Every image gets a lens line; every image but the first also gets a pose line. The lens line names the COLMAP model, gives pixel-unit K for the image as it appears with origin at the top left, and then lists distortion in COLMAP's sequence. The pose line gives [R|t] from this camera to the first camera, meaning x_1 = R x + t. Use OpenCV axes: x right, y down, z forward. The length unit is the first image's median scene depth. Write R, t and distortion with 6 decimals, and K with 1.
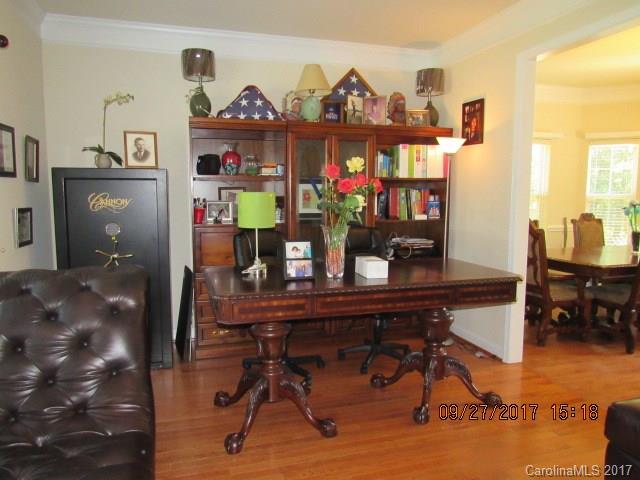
lens RADIAL K [[453.6, 0, 320.1], [0, 453.6, 239.7], [0, 0, 1]] dist [-0.014062, -0.004546]
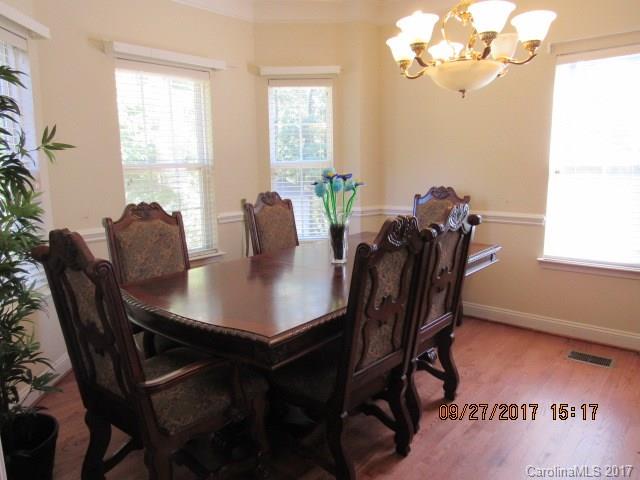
lens RADIAL K [[453.6, 0, 320.2], [0, 453.6, 239.8], [0, 0, 1]] dist [-0.014062, -0.004546]
pose [[0.840119, -0.107233, 0.531697, 0.320941], [0.078608, 0.993984, 0.076261, -0.036661], [-0.536676, -0.022273, 0.843494, 0.447203]]
